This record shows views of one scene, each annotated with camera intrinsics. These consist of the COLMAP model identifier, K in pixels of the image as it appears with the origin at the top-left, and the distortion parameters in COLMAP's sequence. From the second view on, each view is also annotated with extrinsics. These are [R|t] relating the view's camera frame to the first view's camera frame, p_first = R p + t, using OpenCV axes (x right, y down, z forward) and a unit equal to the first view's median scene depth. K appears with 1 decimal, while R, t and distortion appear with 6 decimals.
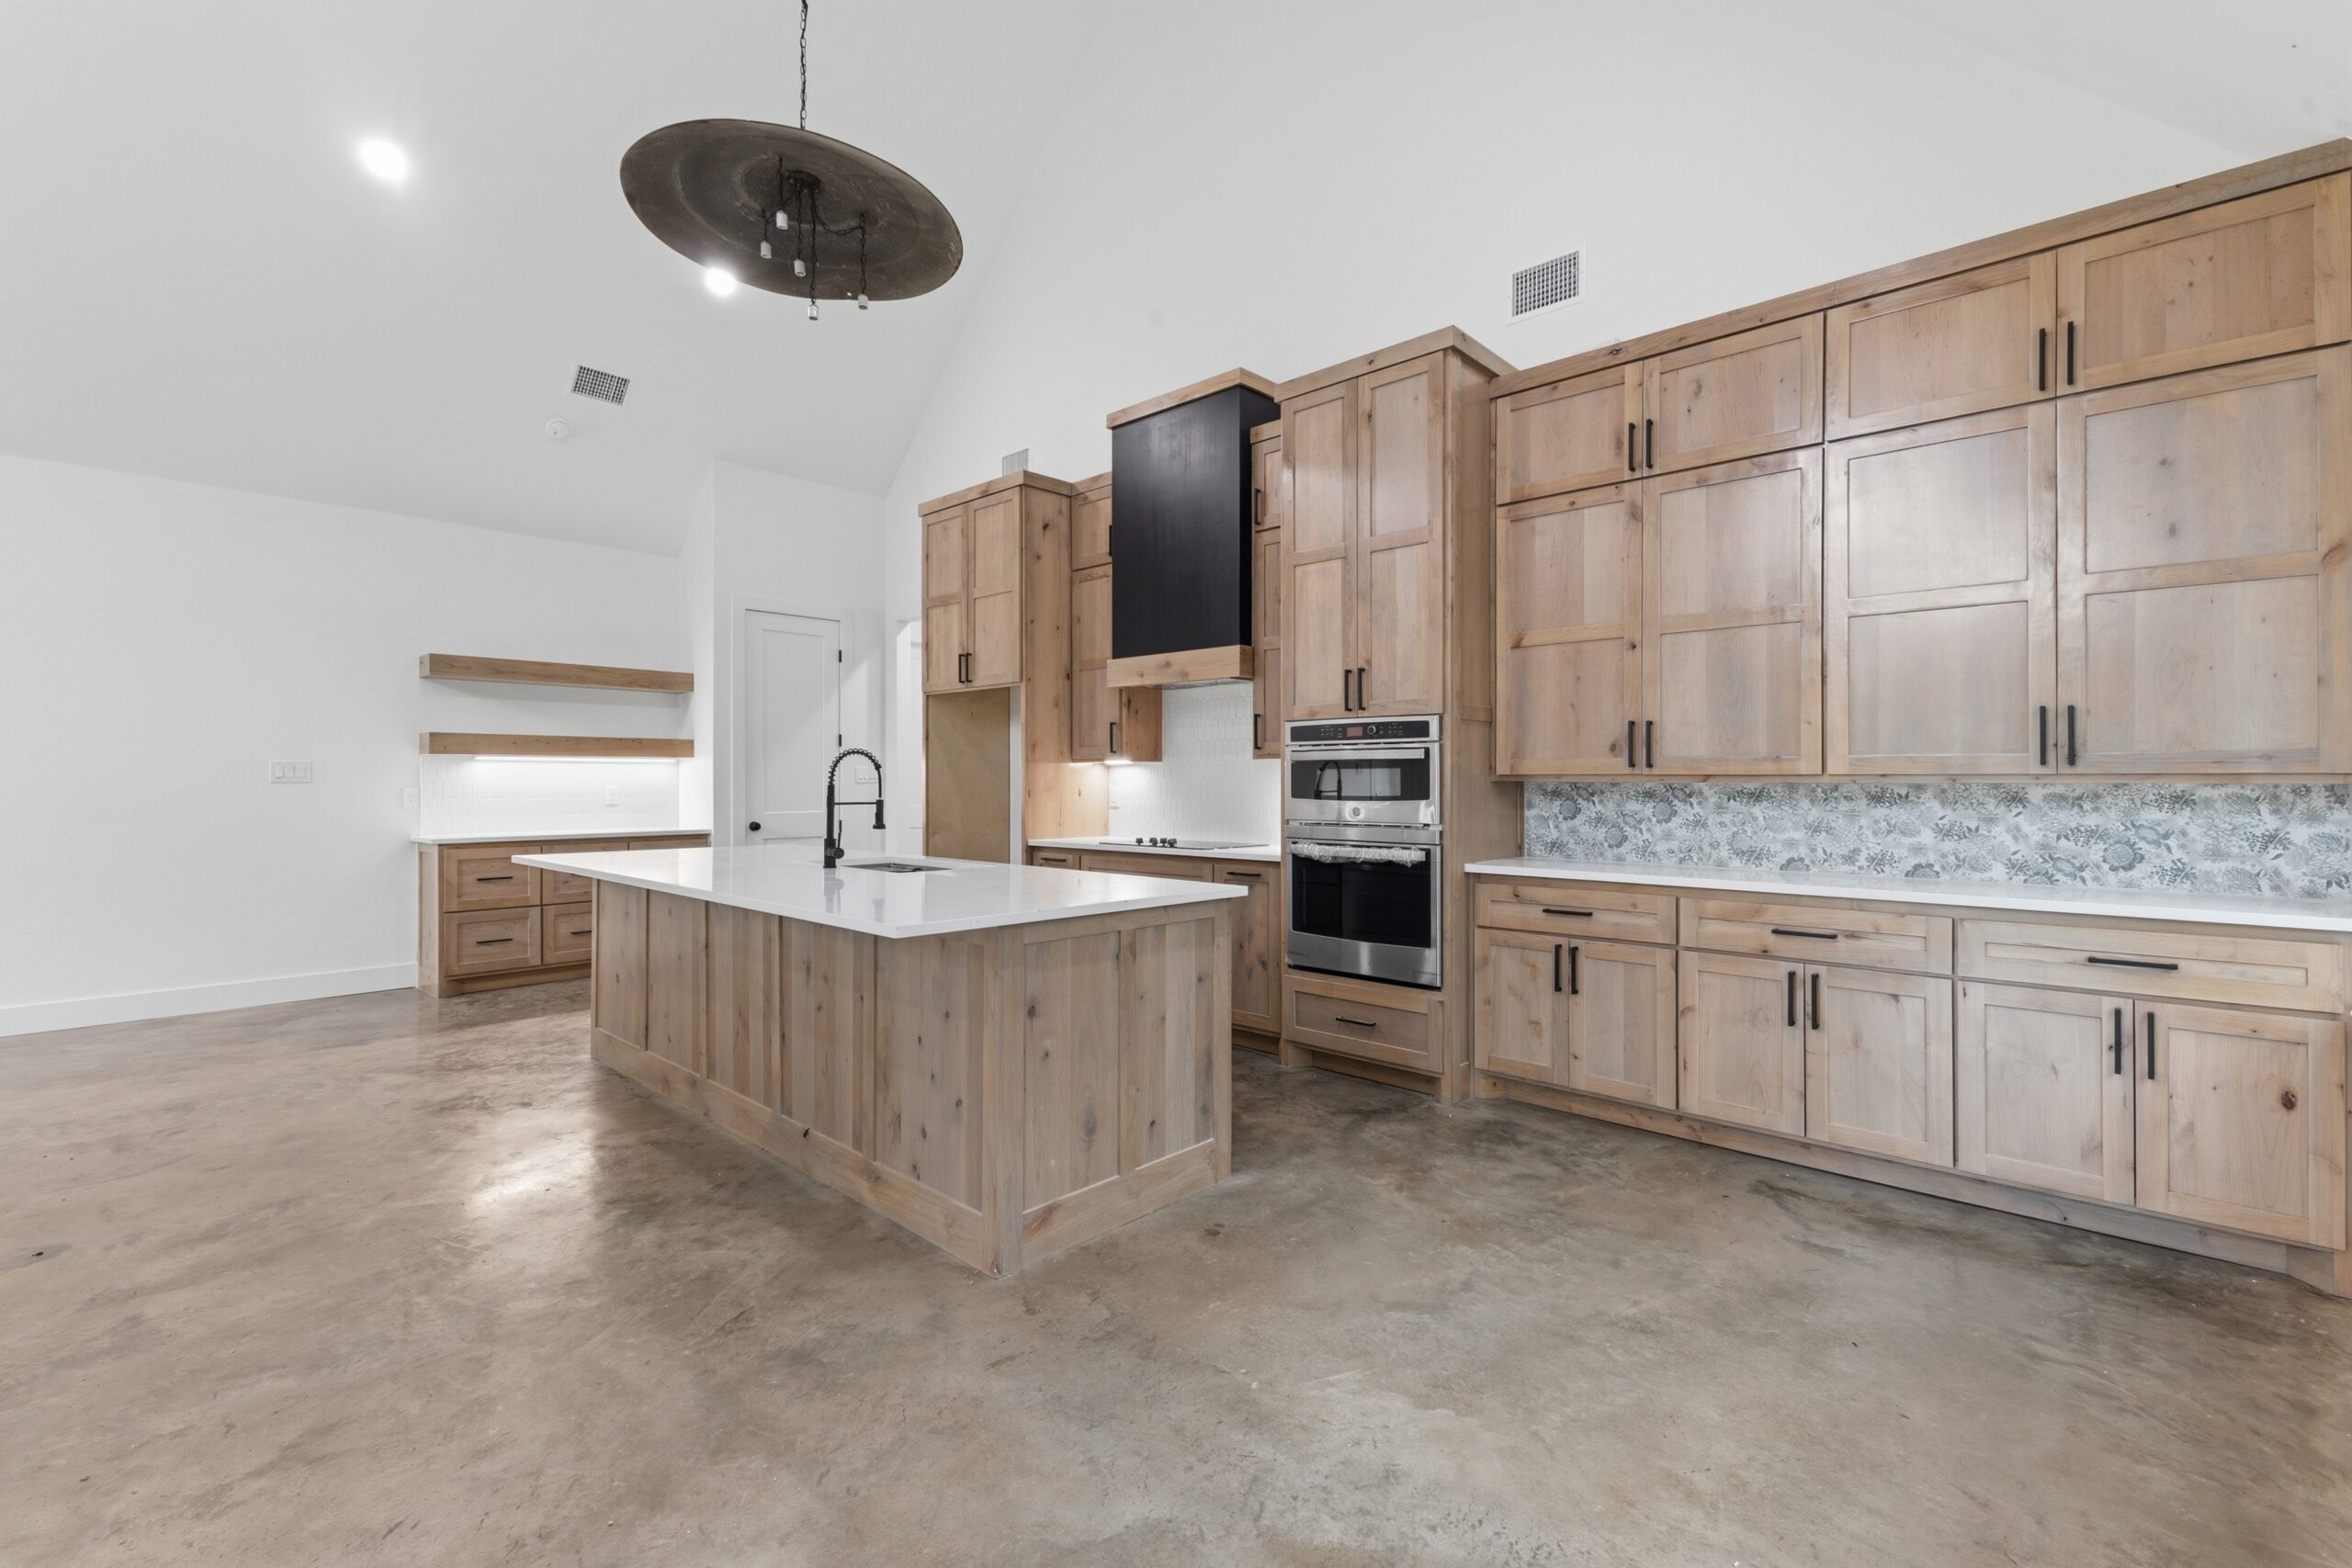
lens RADIAL K [[1016.1, 0, 1171.6], [0, 1016.1, 773.0], [0, 0, 1]] dist [0.012843, -0.003073]
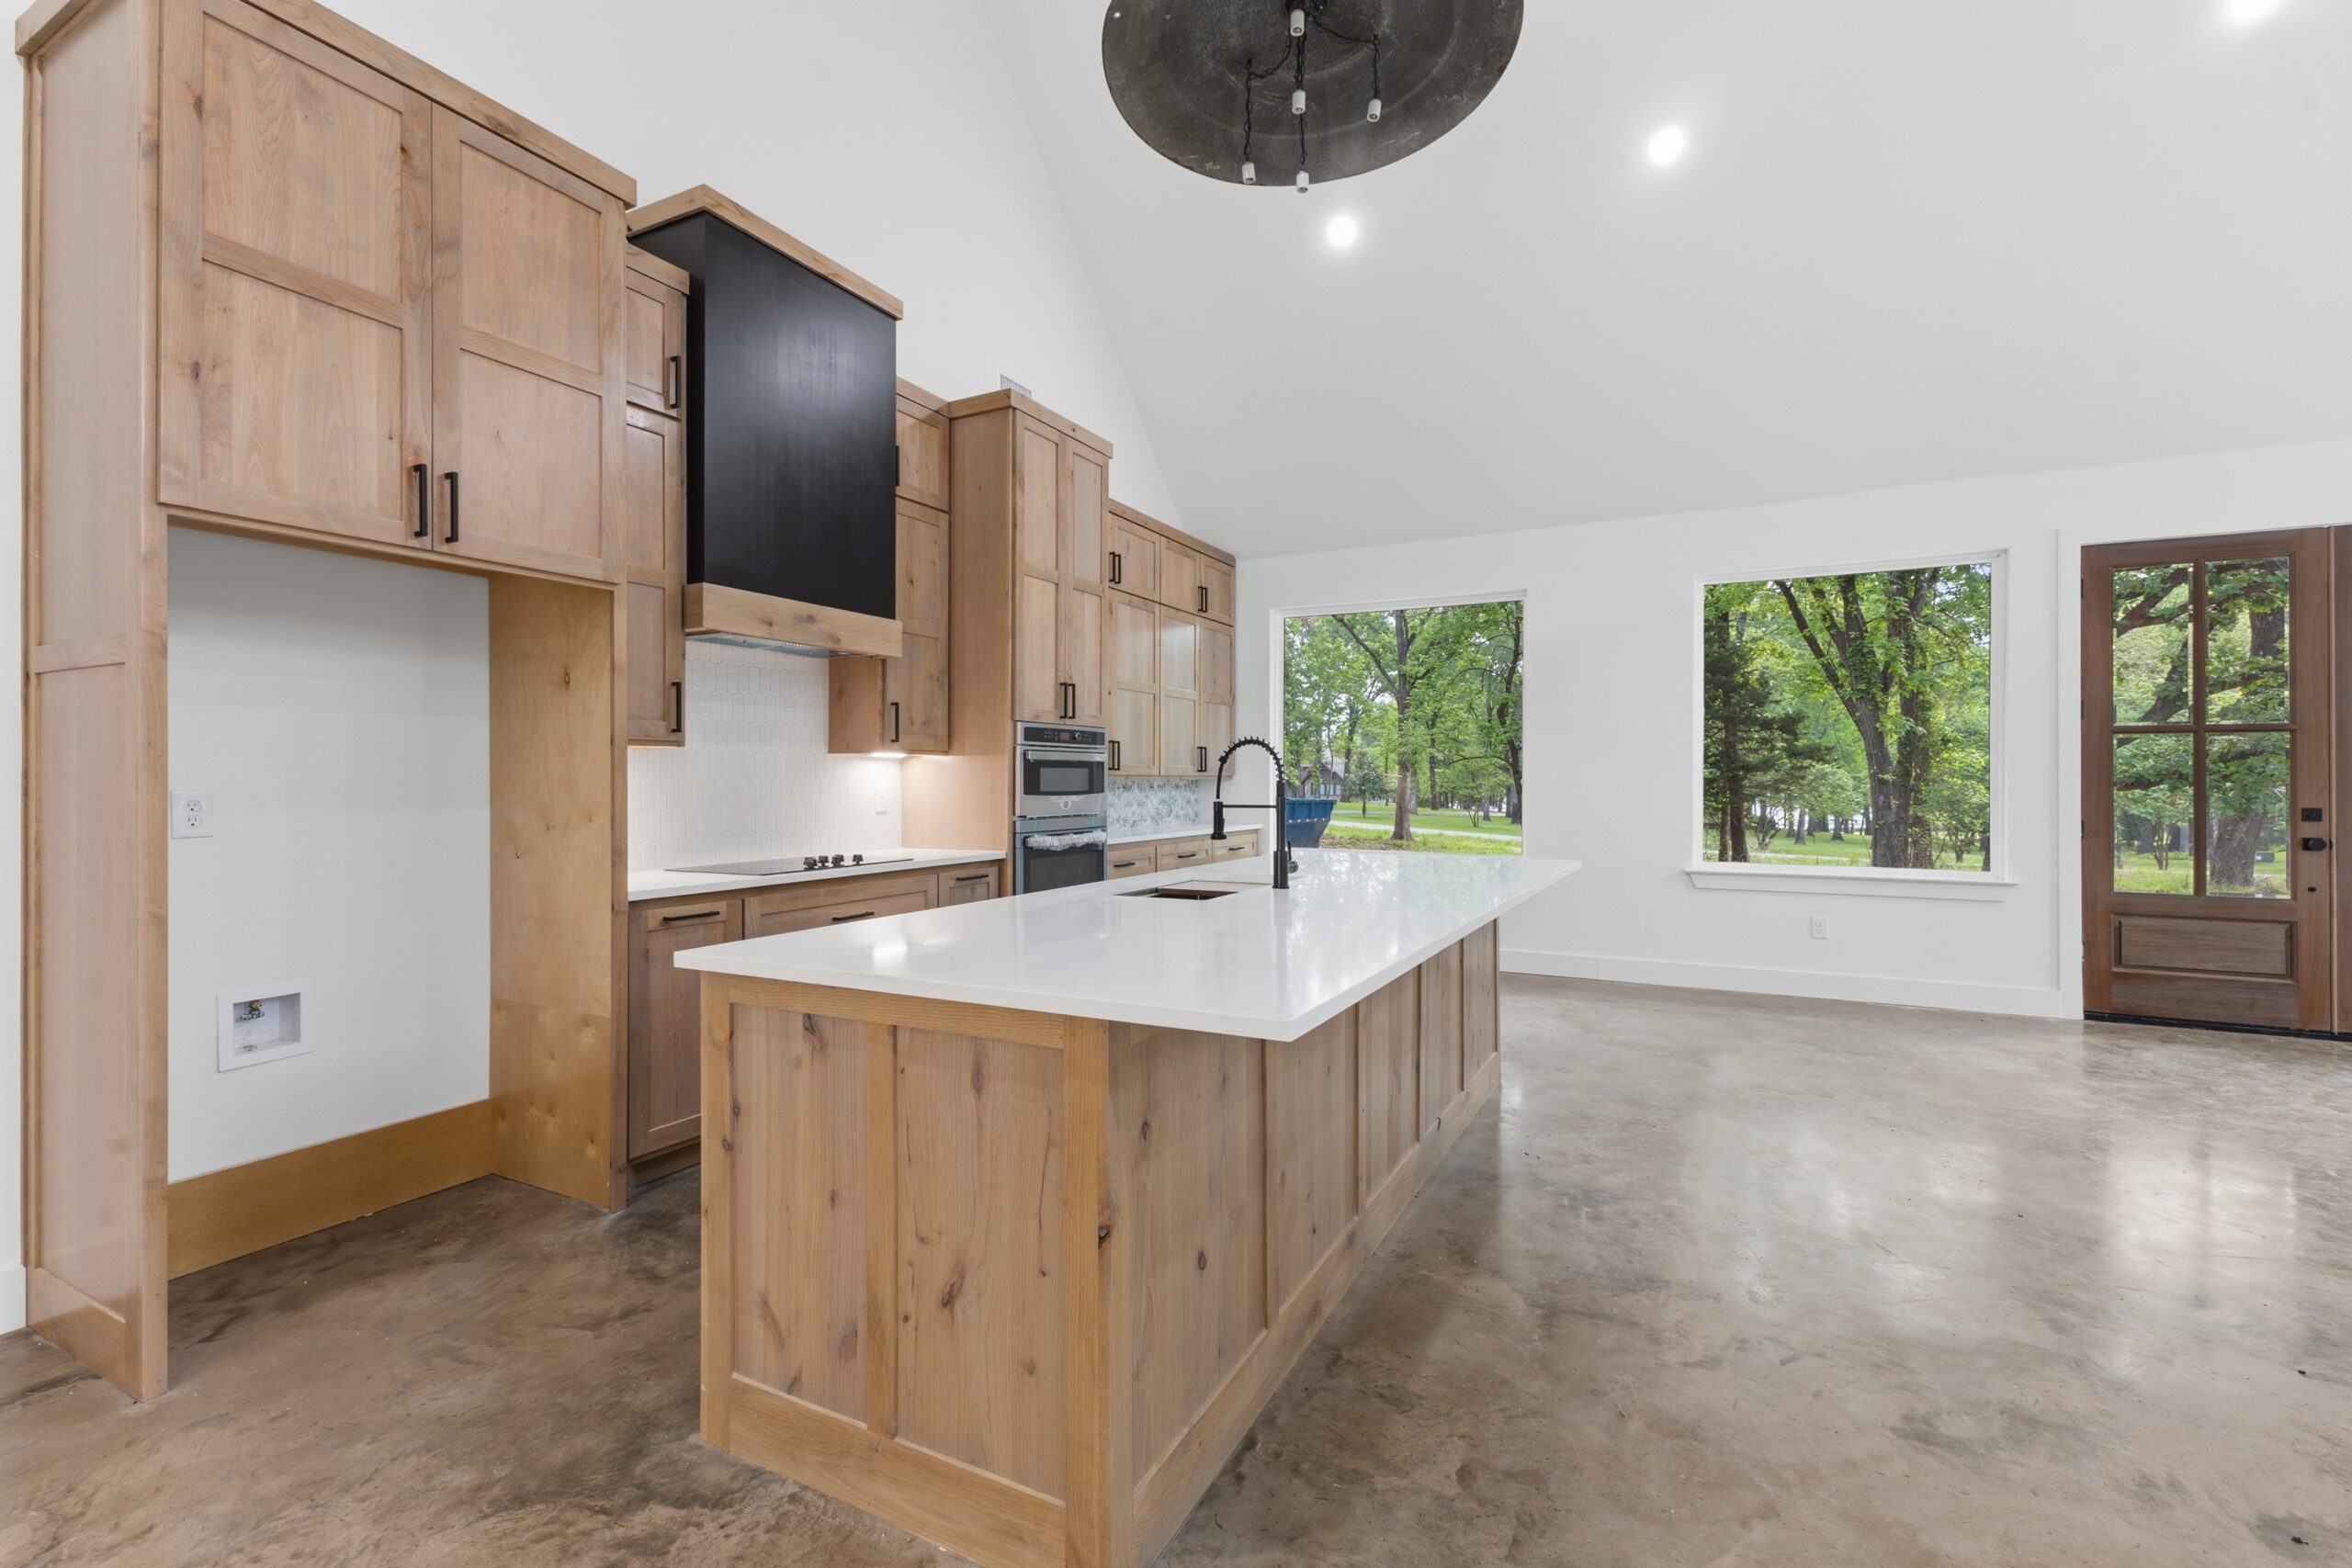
lens RADIAL K [[1016.1, 0, 1173.0], [0, 1016.1, 783.3], [0, 0, 1]] dist [0.012843, -0.003073]
pose [[-0.258842, -0.004559, 0.965909, -1.054157], [-0.009476, 0.999953, 0.002181, 0.010342], [-0.965873, -0.008588, -0.258873, 1.260434]]
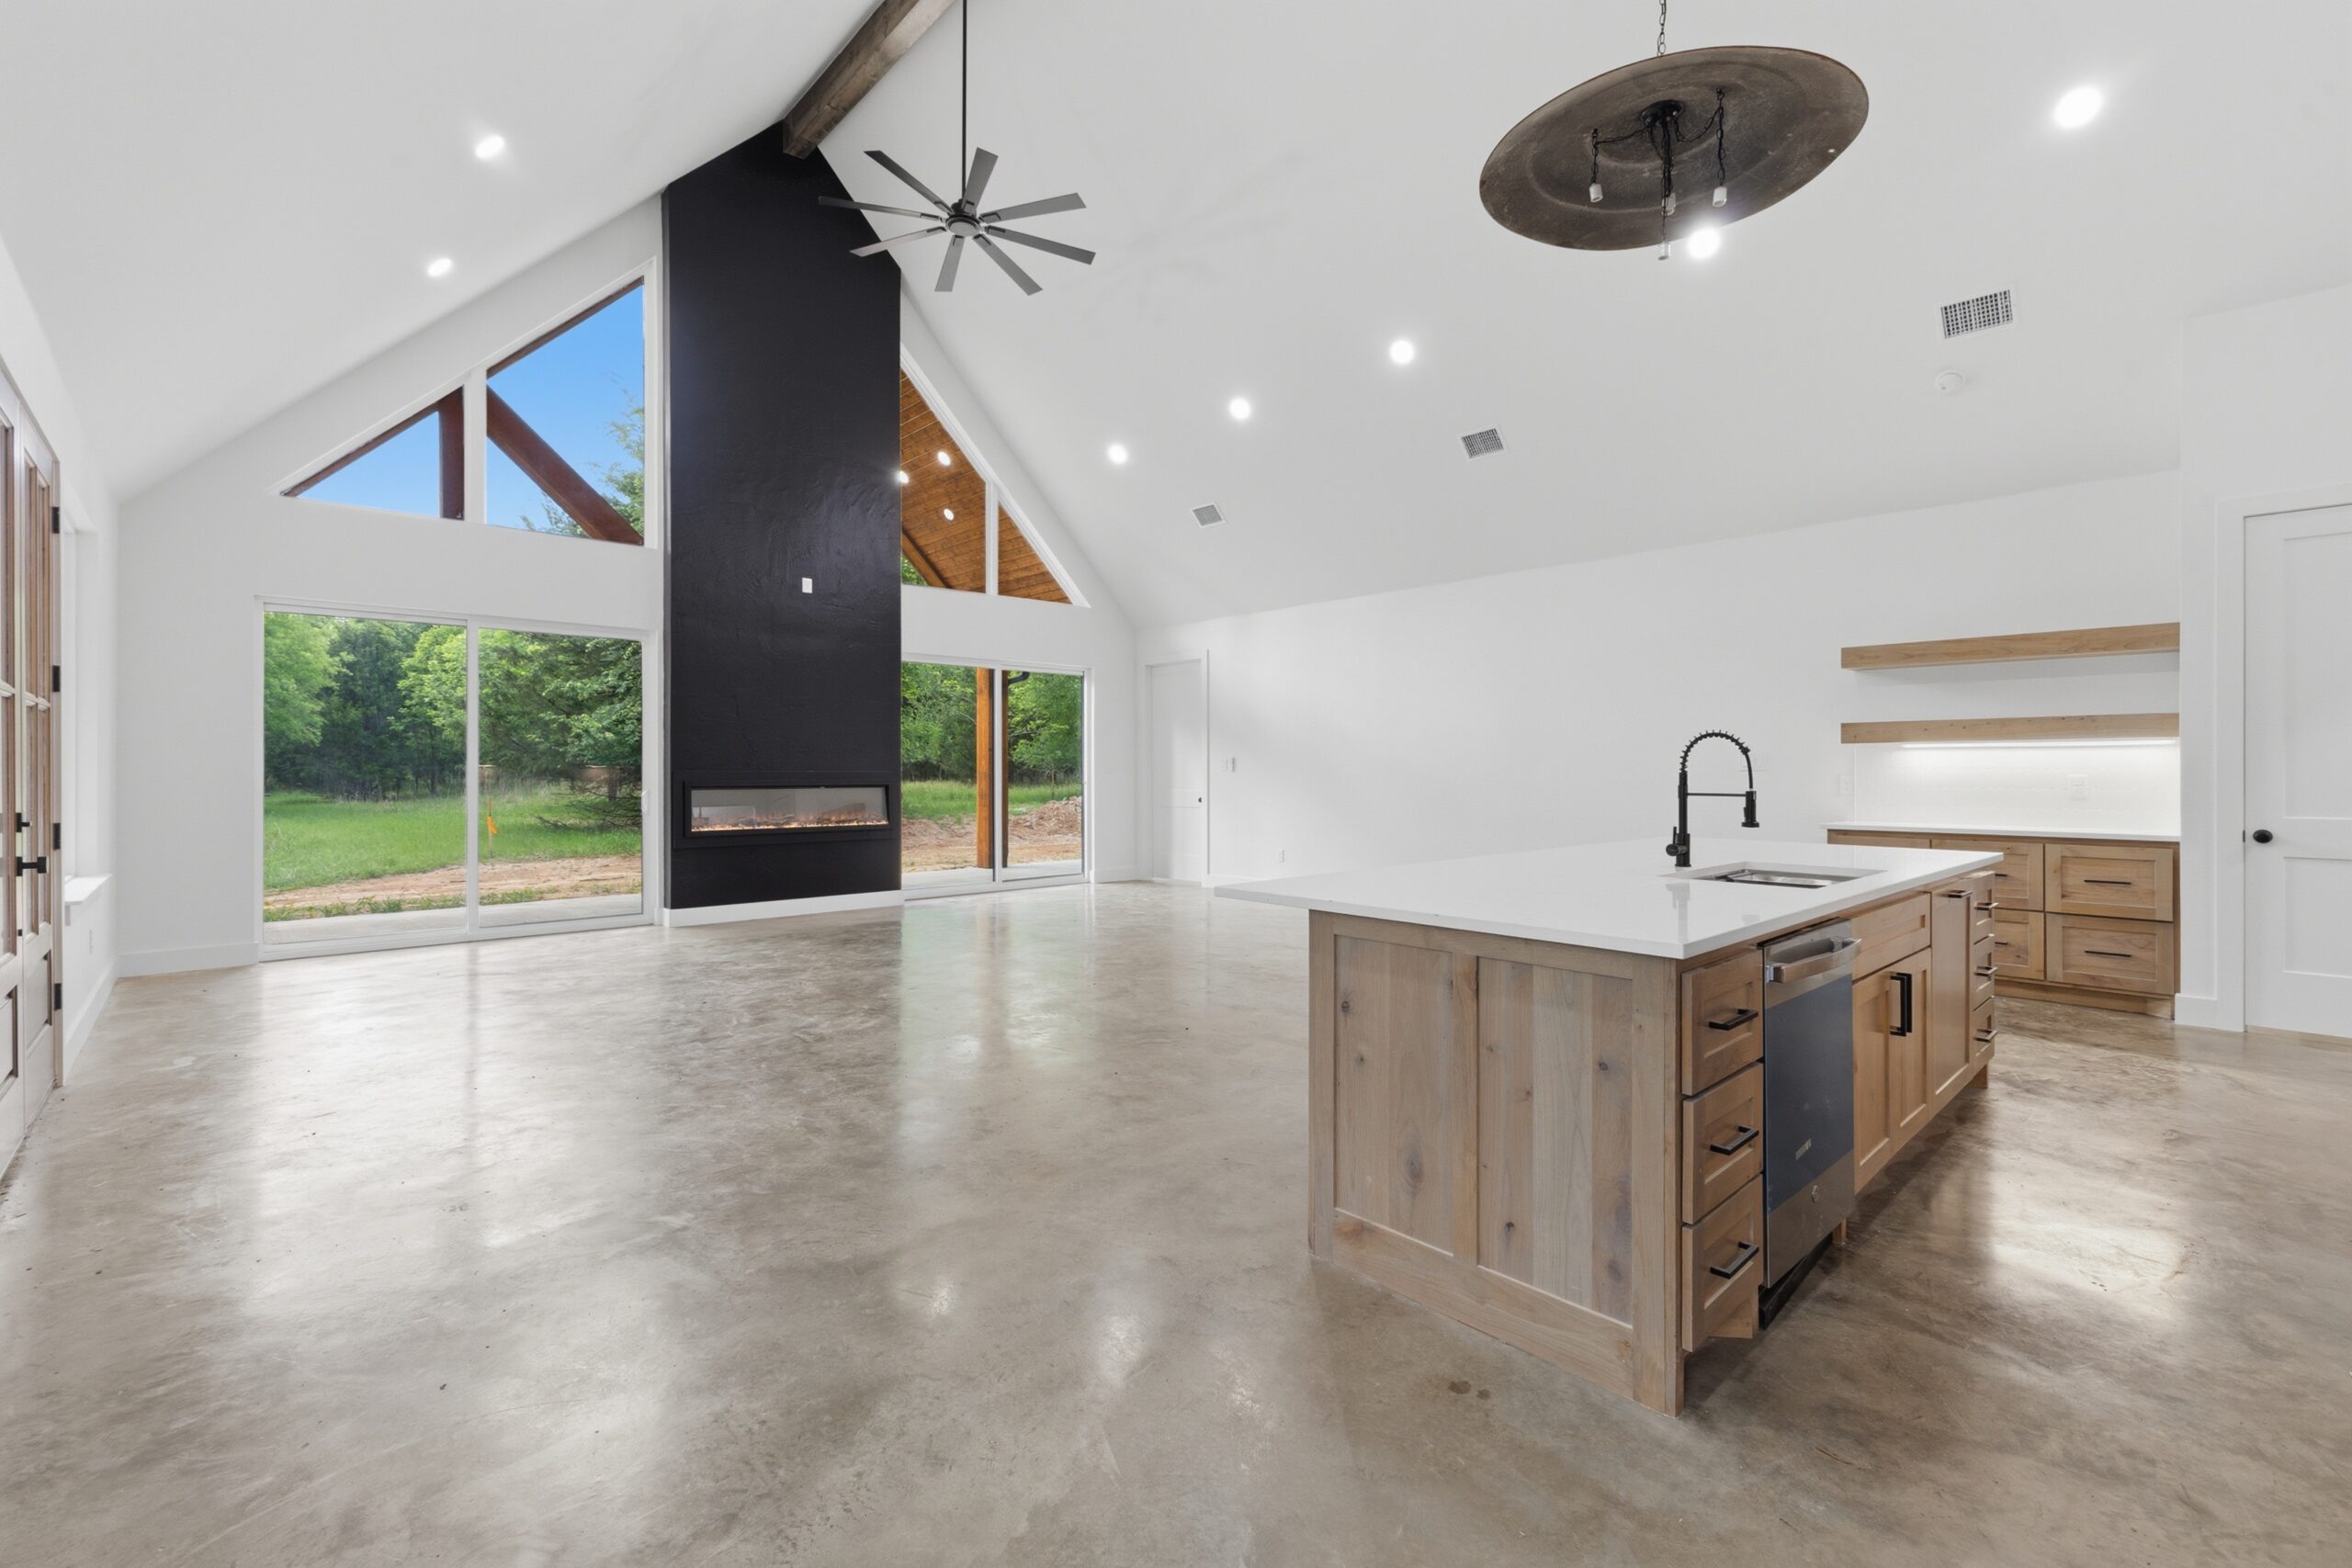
lens RADIAL K [[1016.1, 0, 1188.7], [0, 1016.1, 765.0], [0, 0, 1]] dist [0.012843, -0.003073]
pose [[-0.063865, -0.005850, -0.997941, 0.563607], [0.007976, 0.999948, -0.006372, 0.007115], [0.997927, -0.008366, -0.063815, 0.617462]]
